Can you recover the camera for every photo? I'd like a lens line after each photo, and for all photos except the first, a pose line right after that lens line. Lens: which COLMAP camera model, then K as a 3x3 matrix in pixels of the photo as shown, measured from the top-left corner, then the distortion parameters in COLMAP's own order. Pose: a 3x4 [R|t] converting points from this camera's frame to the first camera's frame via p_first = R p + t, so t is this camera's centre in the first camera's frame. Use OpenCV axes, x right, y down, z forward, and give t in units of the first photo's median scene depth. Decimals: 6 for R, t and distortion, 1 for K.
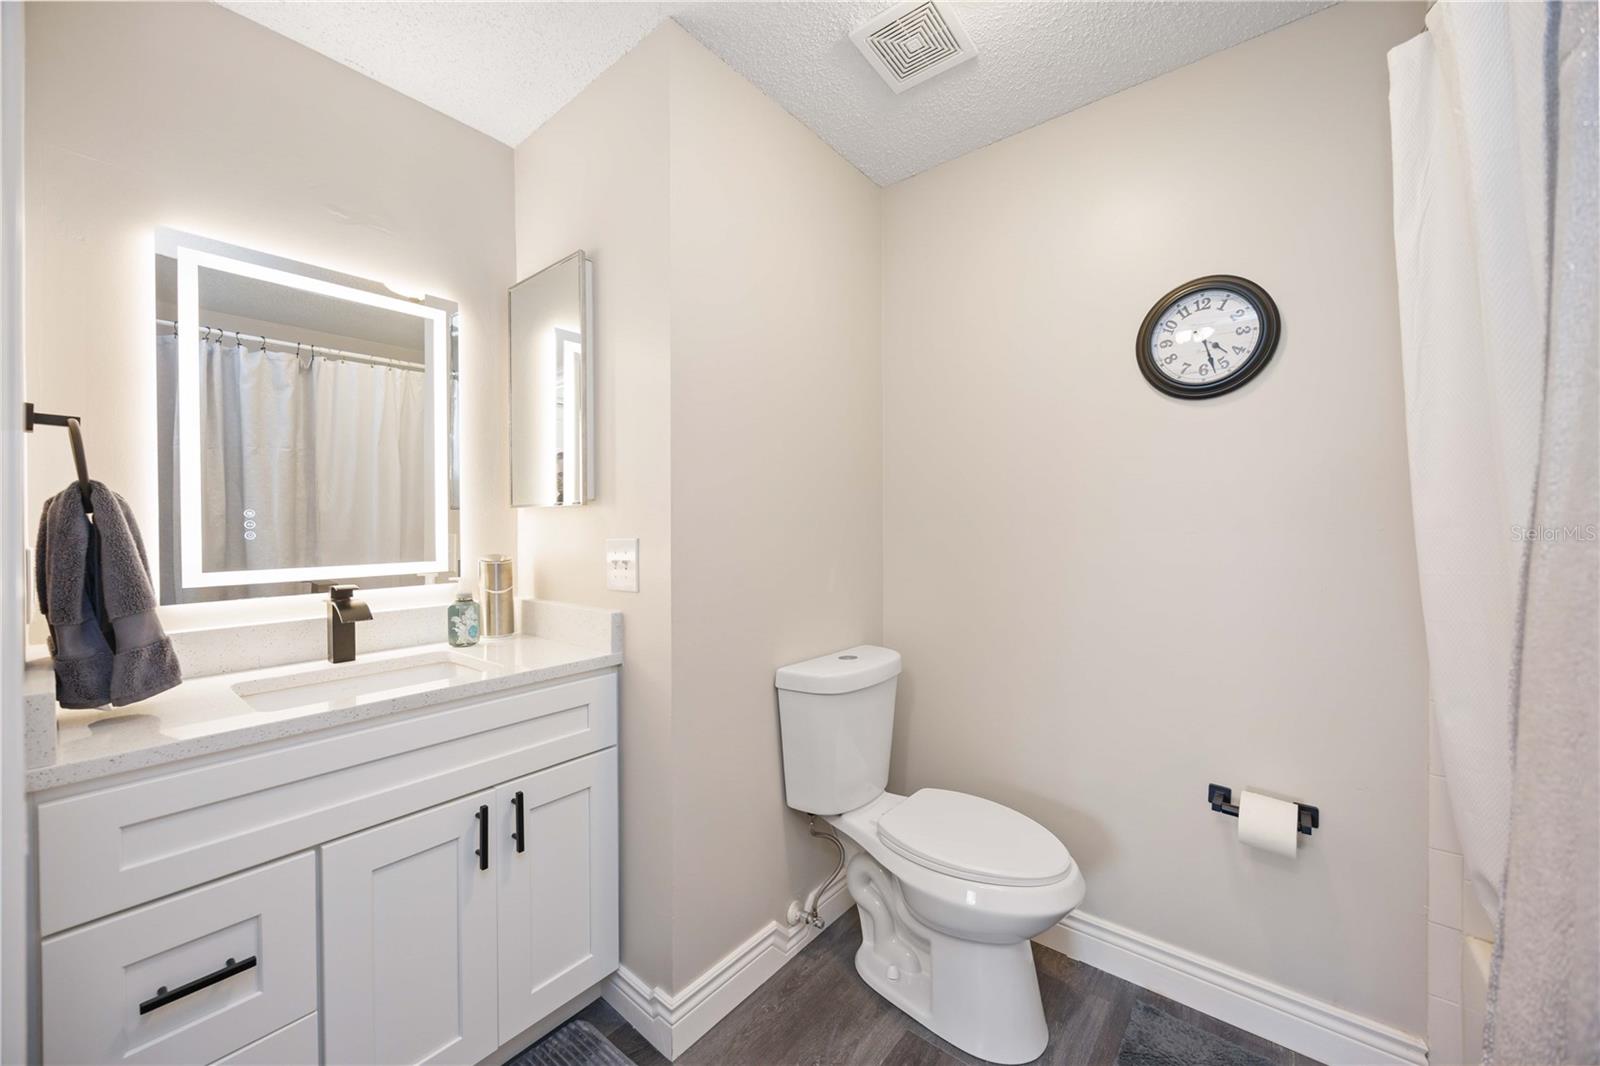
lens RADIAL K [[603.7, 0, 804.6], [0, 603.7, 527.3], [0, 0, 1]] dist [0.003180, 0.000209]
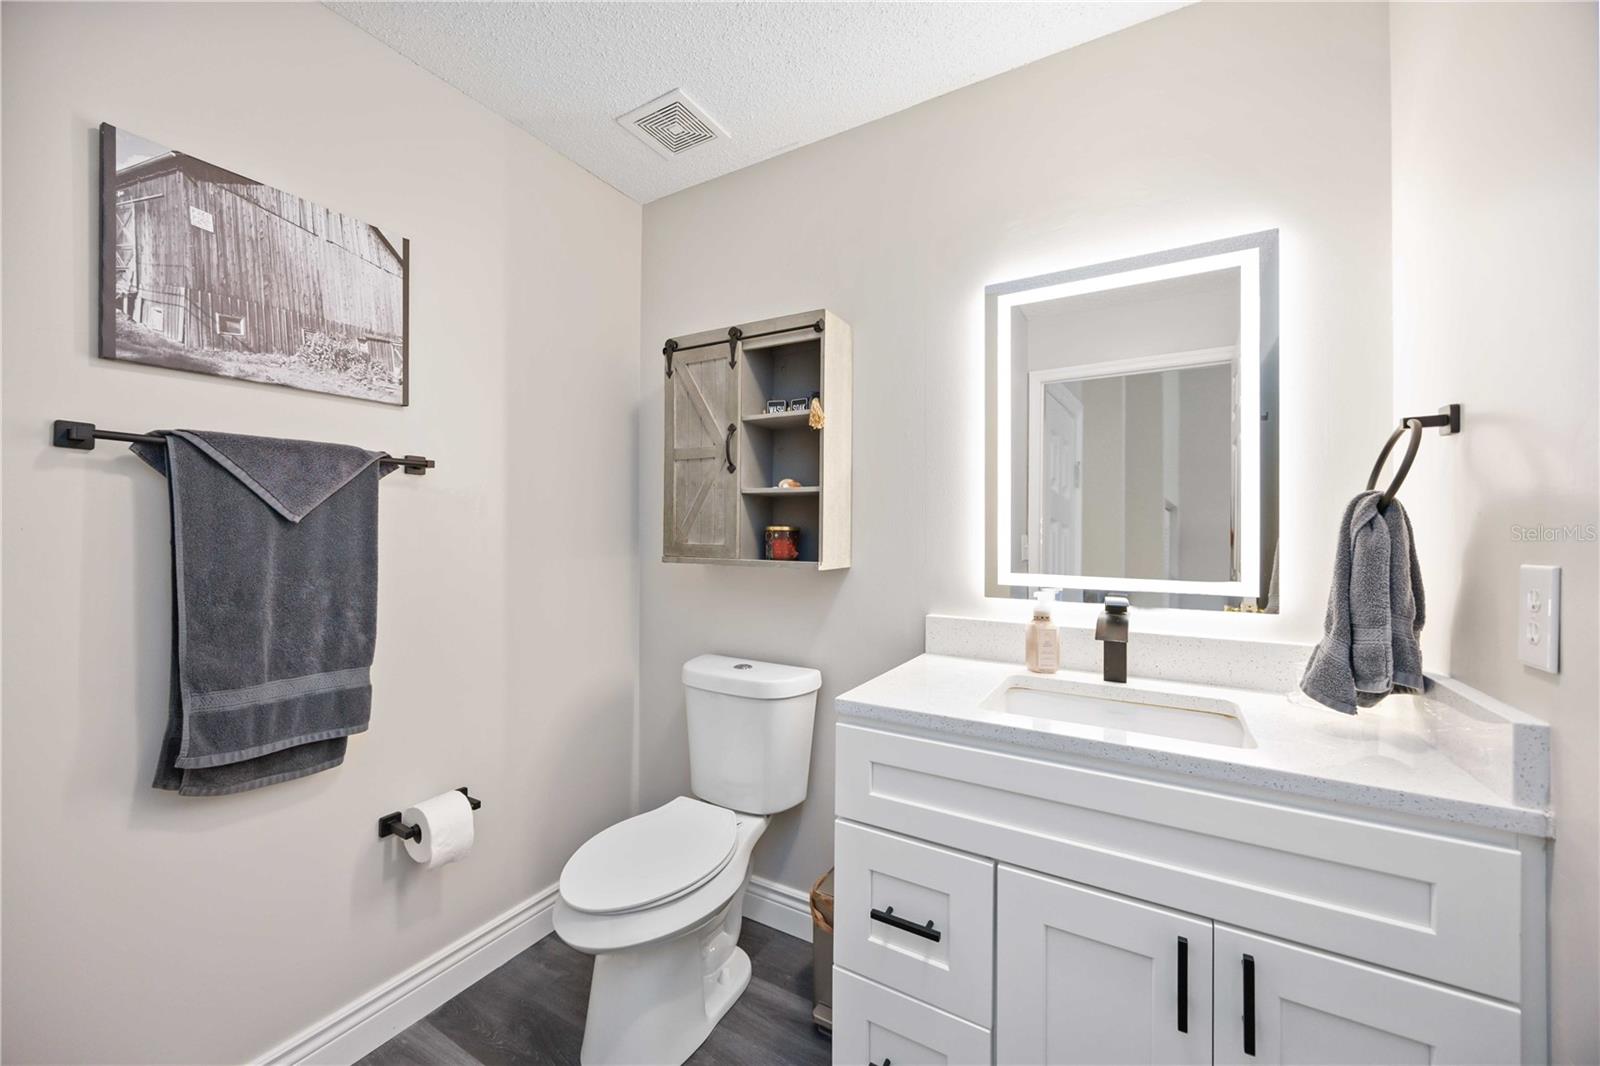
lens RADIAL K [[603.7, 0, 801.3], [0, 603.7, 534.1], [0, 0, 1]] dist [0.003180, 0.000209]
pose [[0.152653, 0.006417, -0.988259, 0.069736], [-0.017932, 0.999832, 0.003722, 0.004008], [0.988117, 0.017154, 0.152742, 0.394502]]
